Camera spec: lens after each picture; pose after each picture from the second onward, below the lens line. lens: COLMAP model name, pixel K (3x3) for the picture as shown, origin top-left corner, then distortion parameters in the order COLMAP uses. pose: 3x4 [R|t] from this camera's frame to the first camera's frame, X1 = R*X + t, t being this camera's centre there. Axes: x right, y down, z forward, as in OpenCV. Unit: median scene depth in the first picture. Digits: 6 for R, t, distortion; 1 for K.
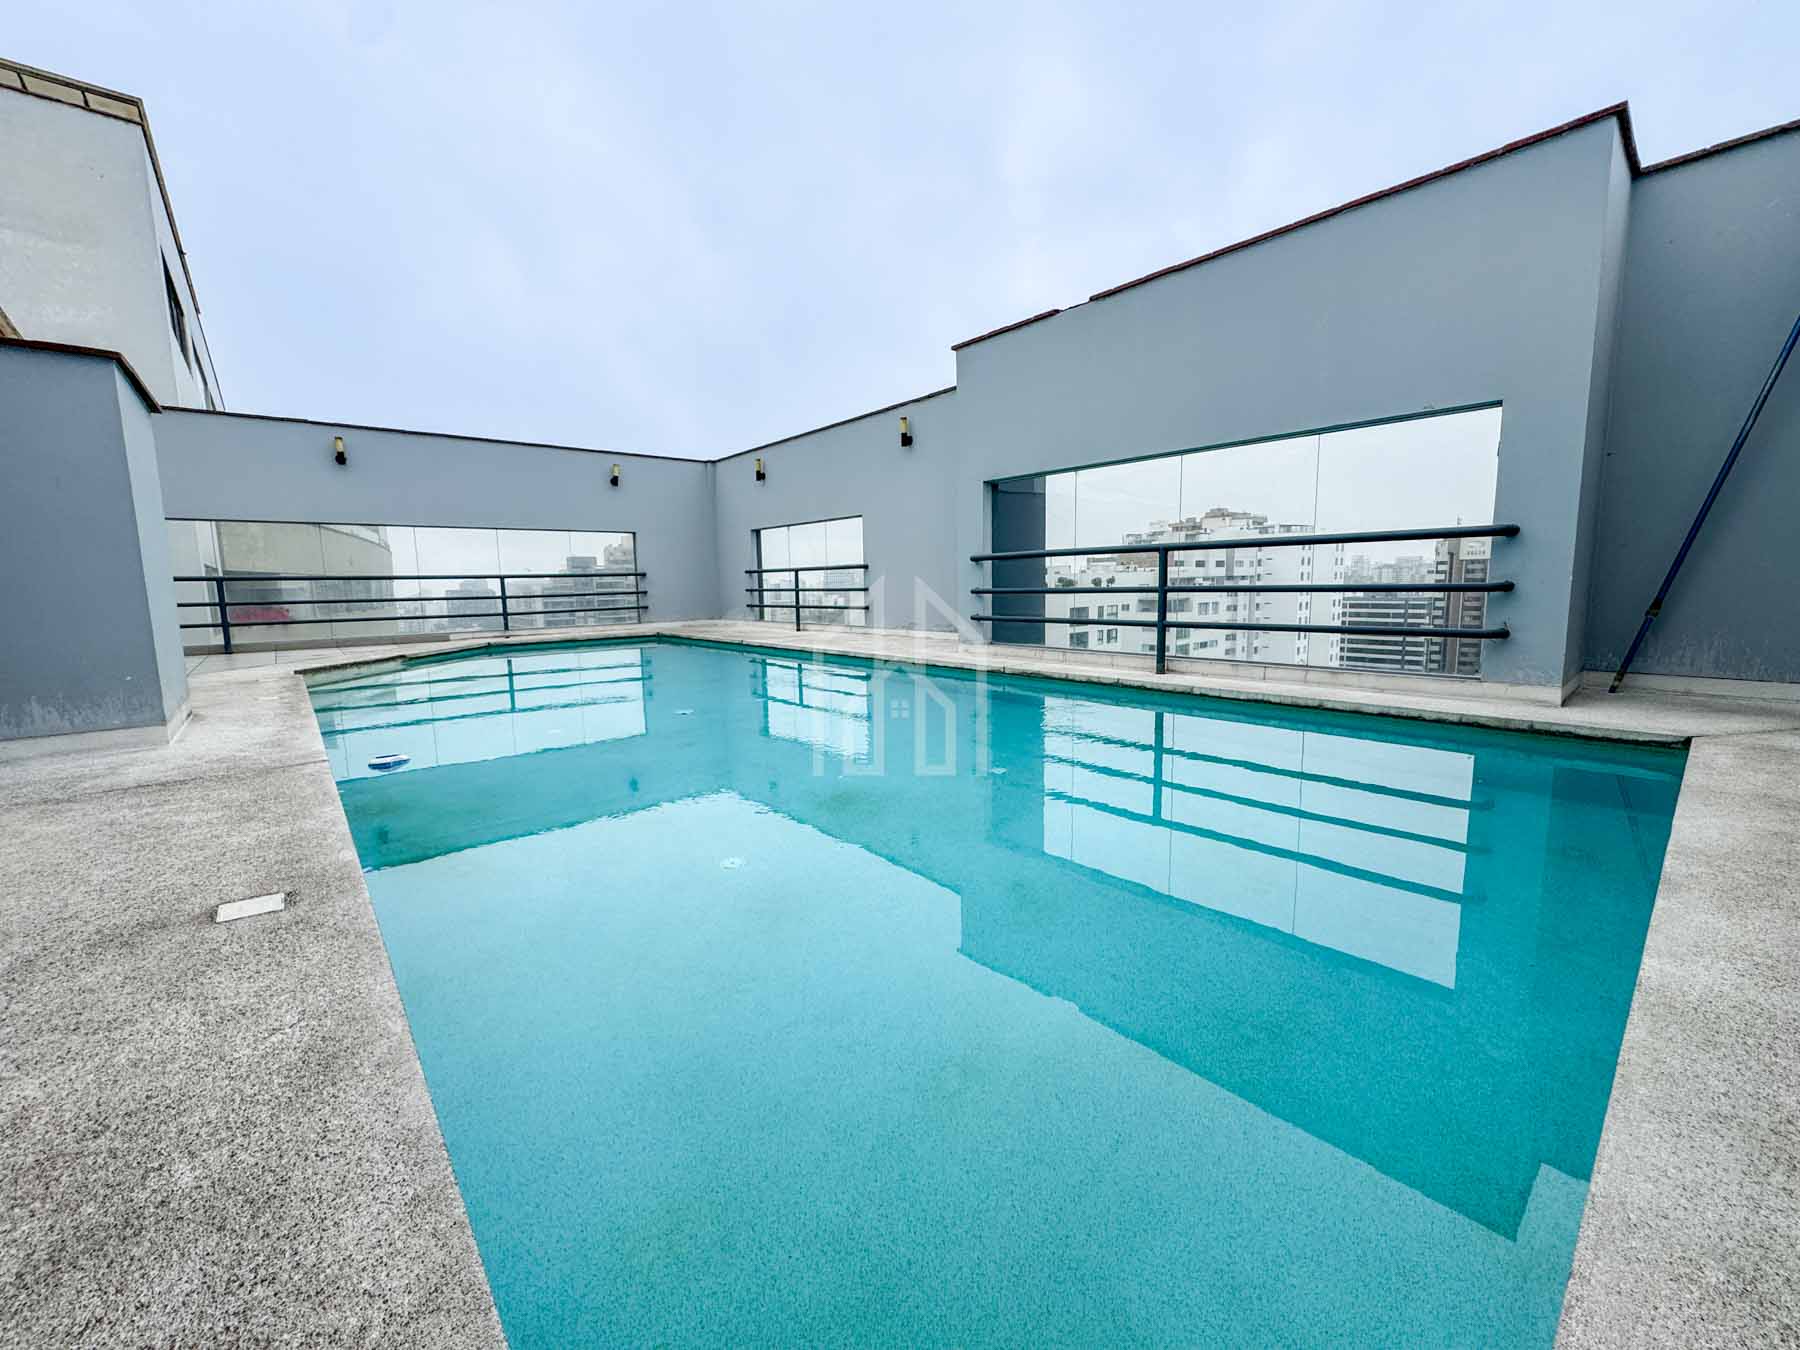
lens RADIAL K [[716.4, 0, 900.7], [0, 716.4, 671.1], [0, 0, 1]] dist [-0.001464, -0.000135]
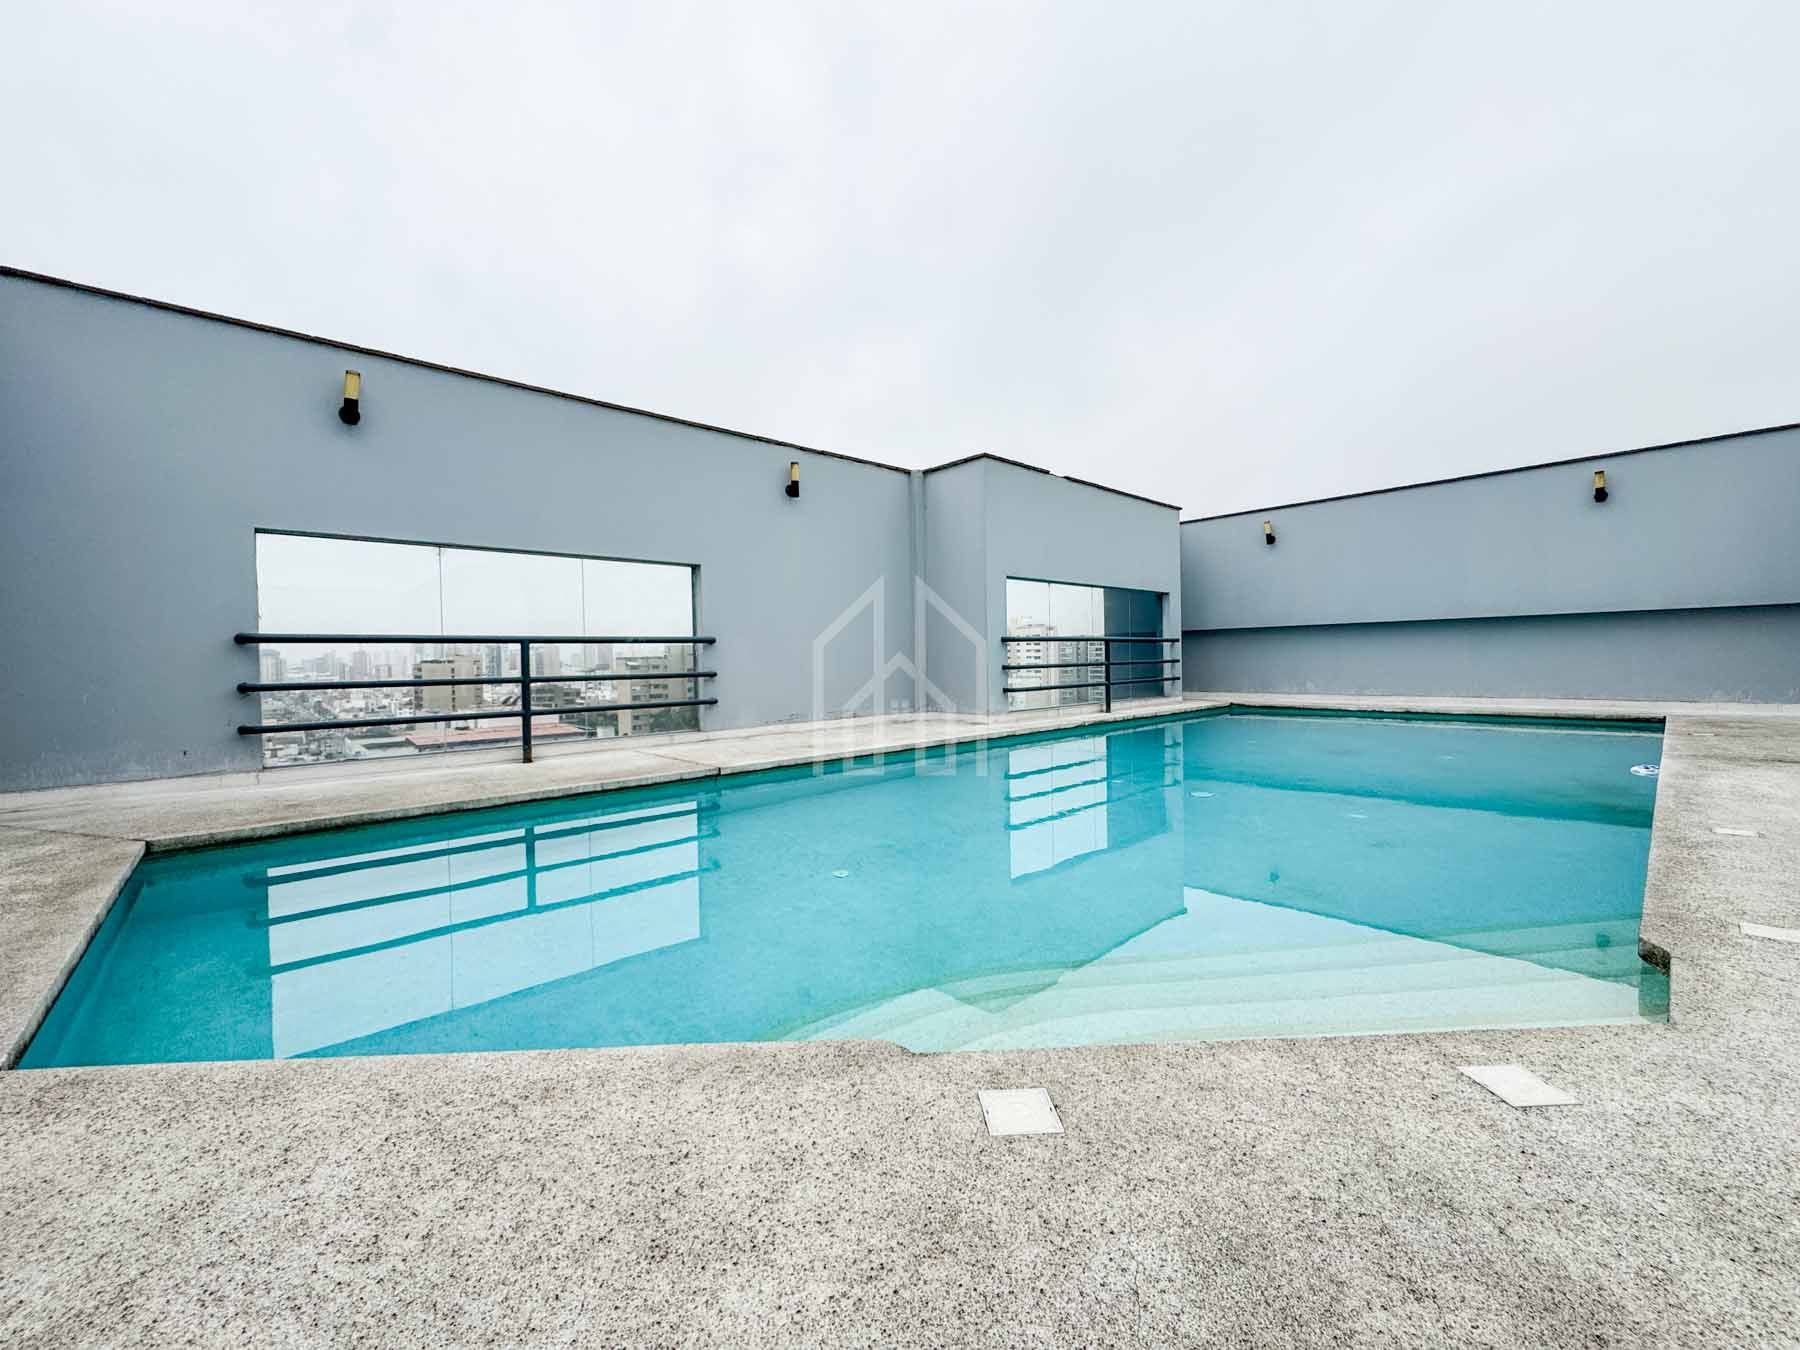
lens RADIAL K [[716.4, 0, 906.7], [0, 716.4, 674.7], [0, 0, 1]] dist [-0.001464, -0.000135]
pose [[-0.033864, -0.002435, 0.999423, -0.904061], [0.142504, 0.989768, 0.007241, -0.113957], [-0.989215, 0.142667, -0.033171, 1.038157]]
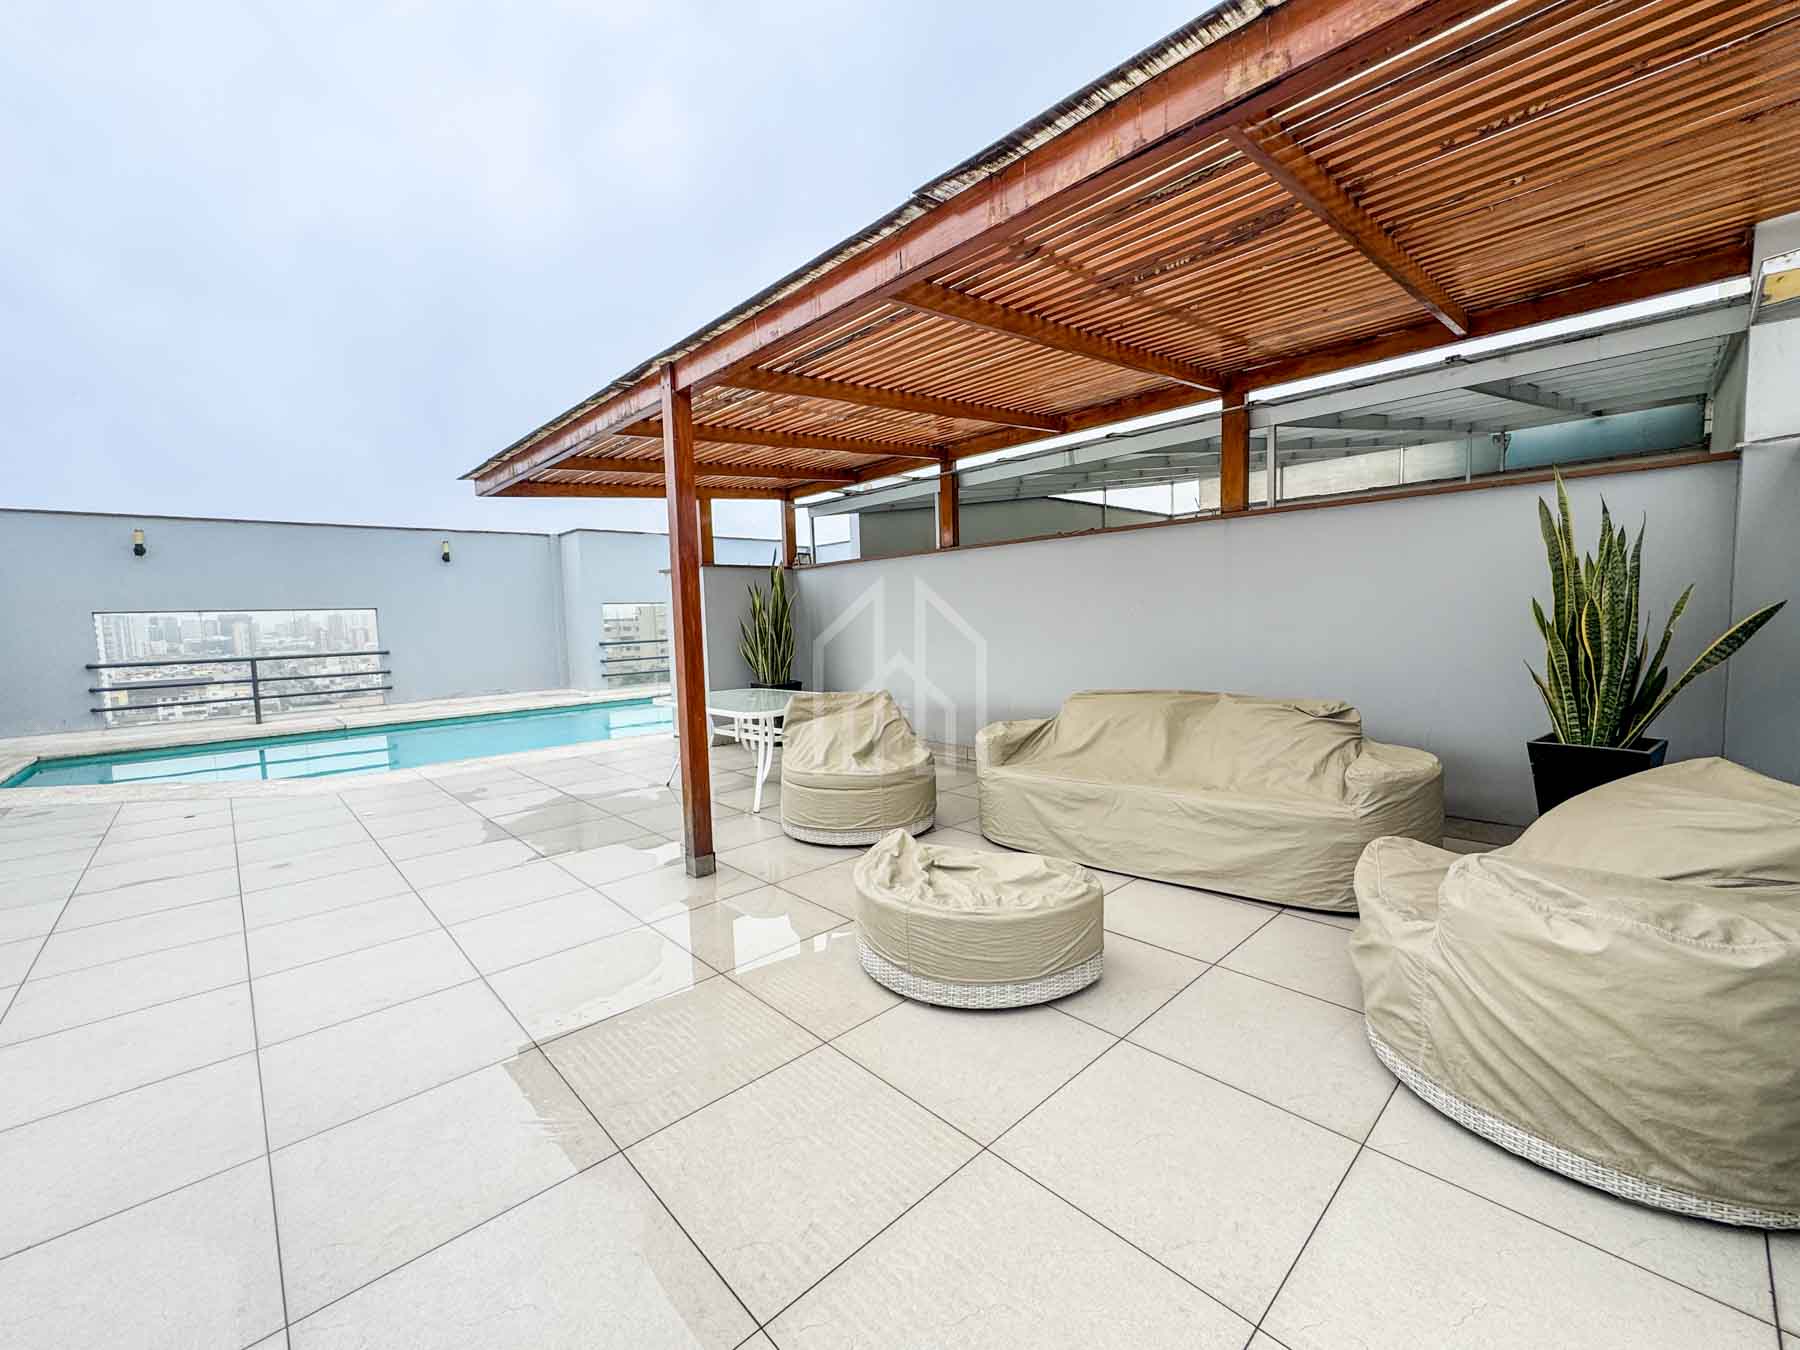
lens RADIAL K [[716.4, 0, 892.3], [0, 716.4, 677.7], [0, 0, 1]] dist [-0.001464, -0.000135]
pose [[-0.033396, -0.066613, 0.997220, -1.543128], [0.155314, 0.985309, 0.071019, -0.073262], [-0.987301, 0.157254, -0.022560, 0.257657]]
